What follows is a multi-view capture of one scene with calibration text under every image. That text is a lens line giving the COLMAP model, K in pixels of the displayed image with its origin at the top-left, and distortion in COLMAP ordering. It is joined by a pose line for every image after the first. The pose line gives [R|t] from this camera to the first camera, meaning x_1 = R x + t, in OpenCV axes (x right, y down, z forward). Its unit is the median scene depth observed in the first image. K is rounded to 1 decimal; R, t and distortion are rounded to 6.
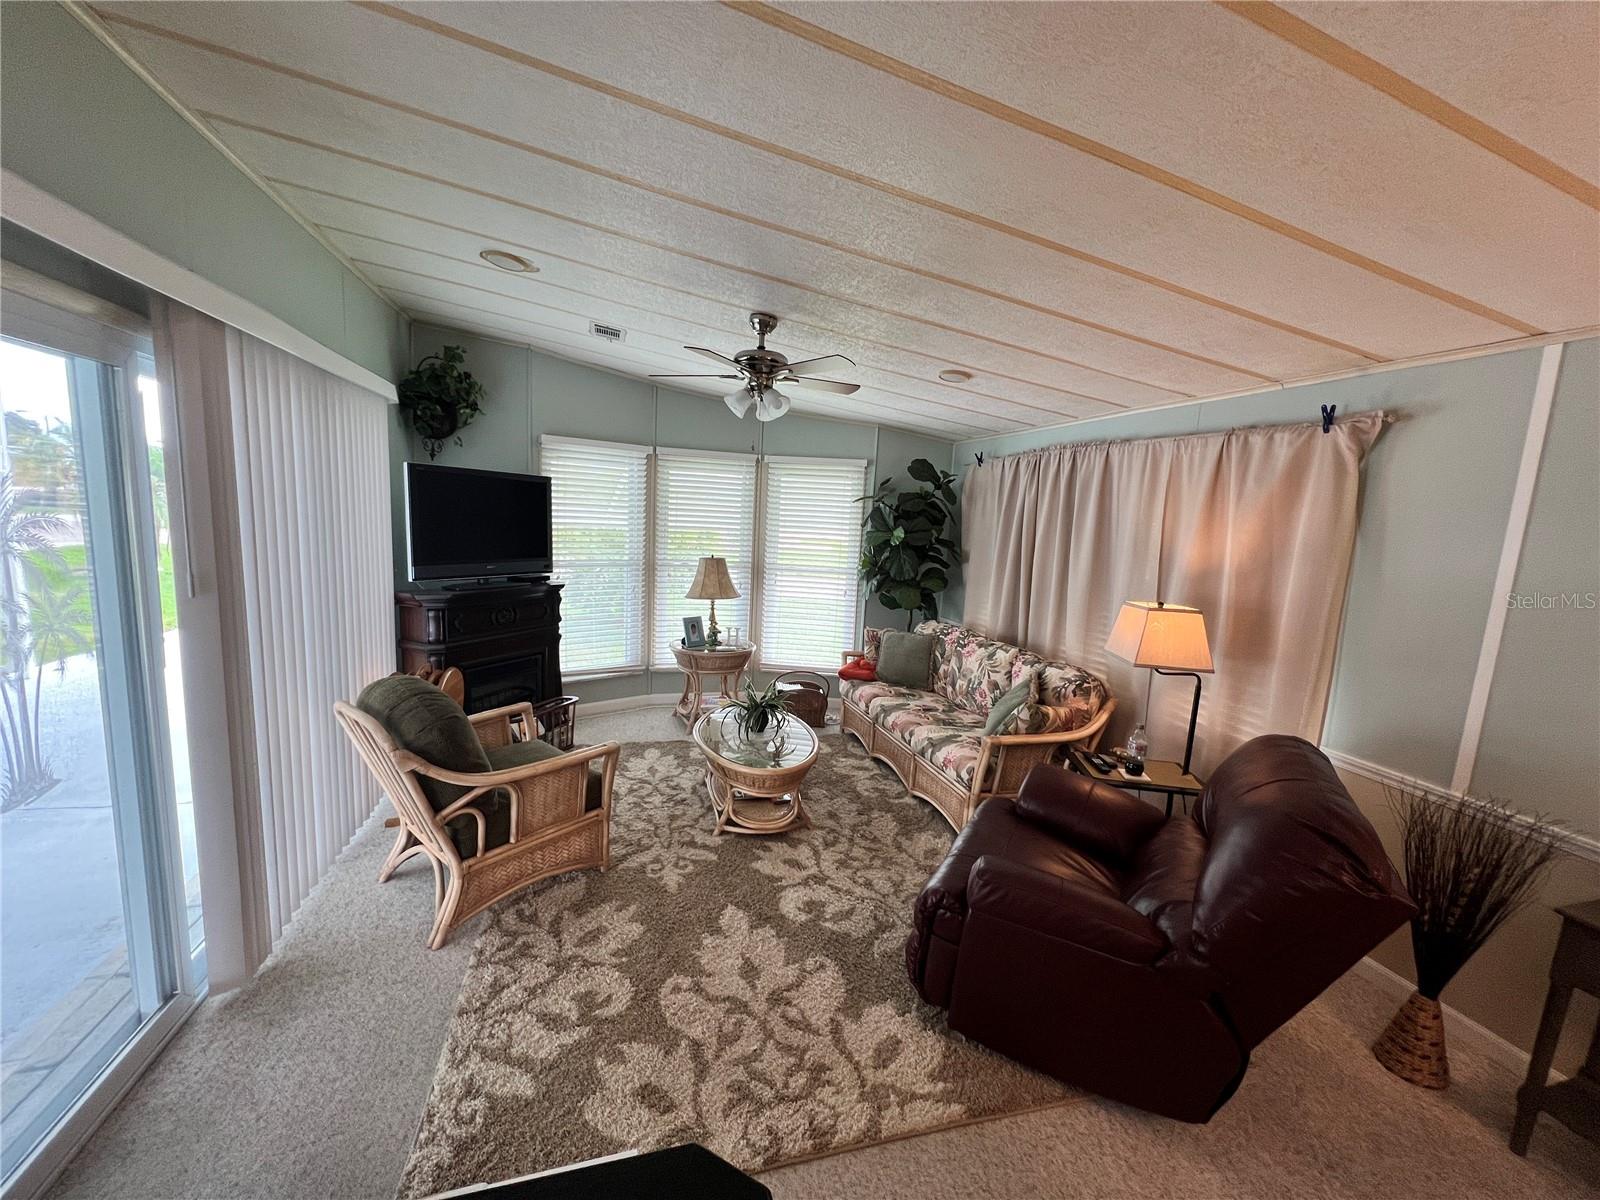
lens RADIAL K [[645.9, 0, 800.0], [0, 645.9, 600.0], [0, 0, 1]] dist [-0.000190, 0.000431]
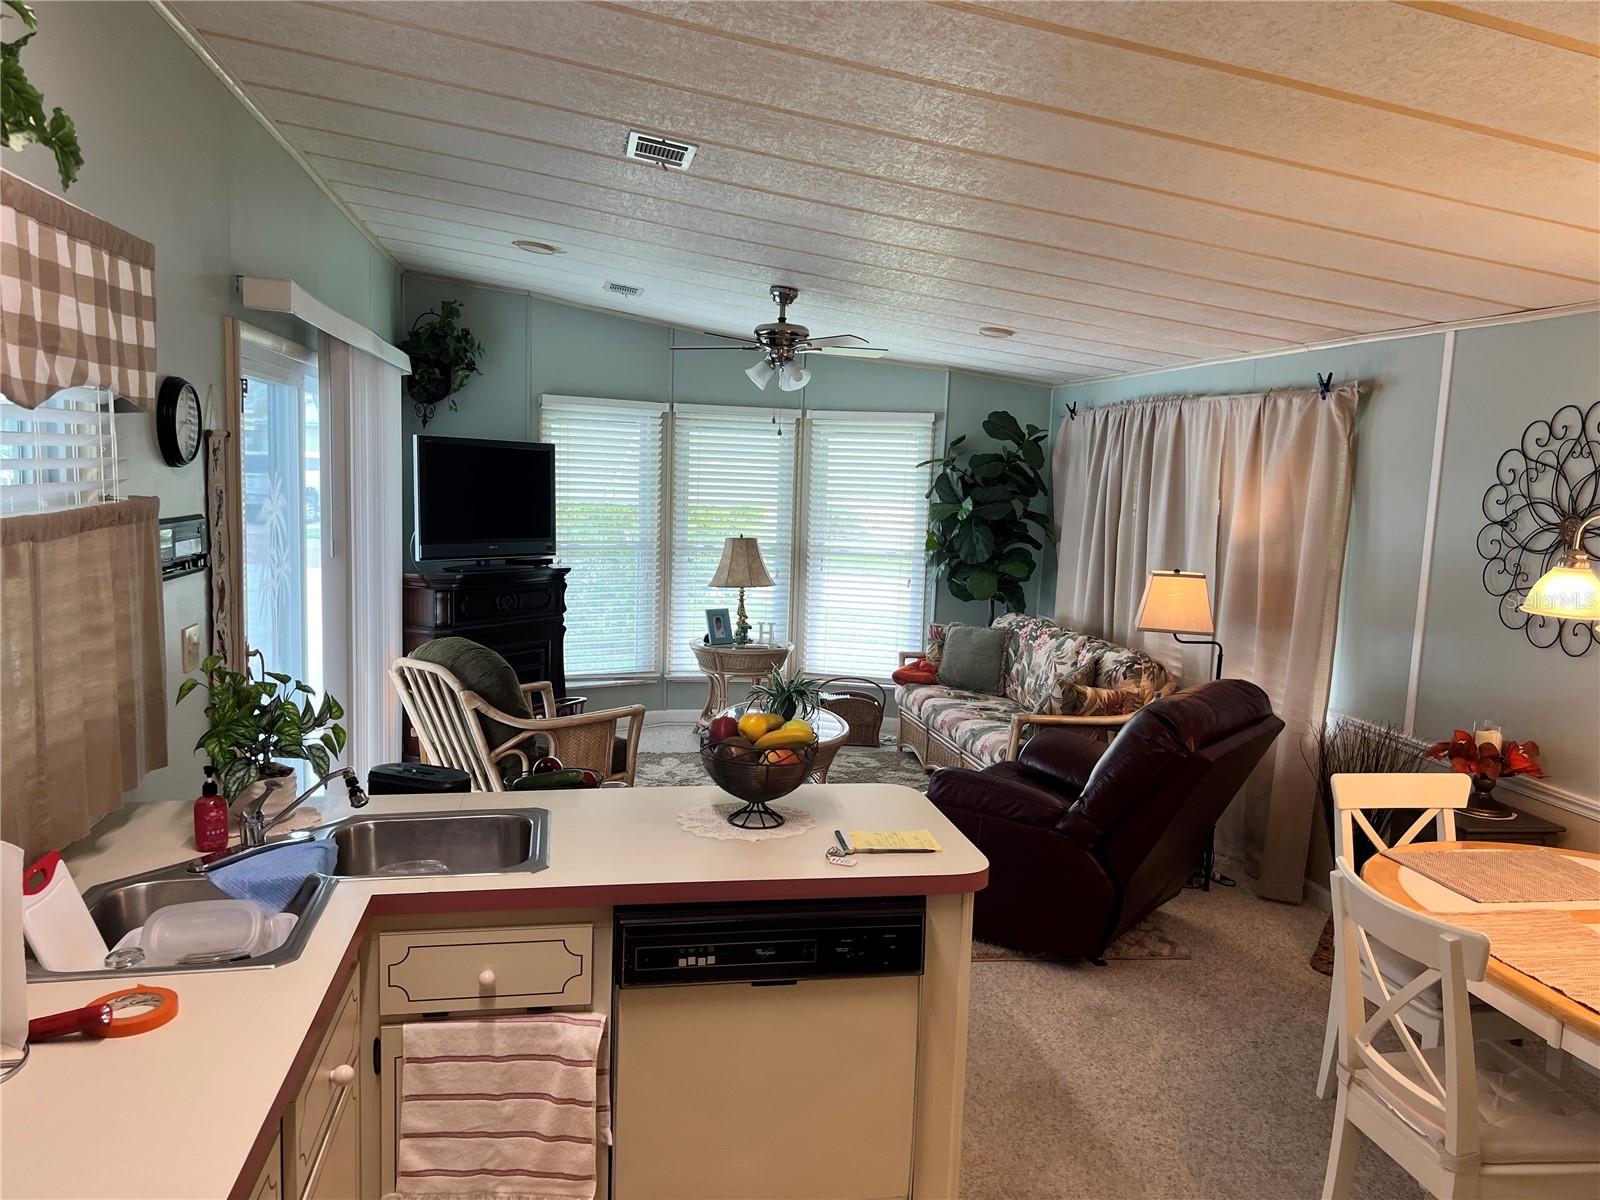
lens RADIAL K [[1162.4, 0, 800.0], [0, 1162.4, 600.0], [0, 0, 1]] dist [0.128677, -0.000721]
pose [[0.994844, -0.003022, -0.101372, 0.097889], [0.000391, 0.999663, -0.025967, 0.057755], [0.101416, 0.025793, 0.994510, -0.511837]]
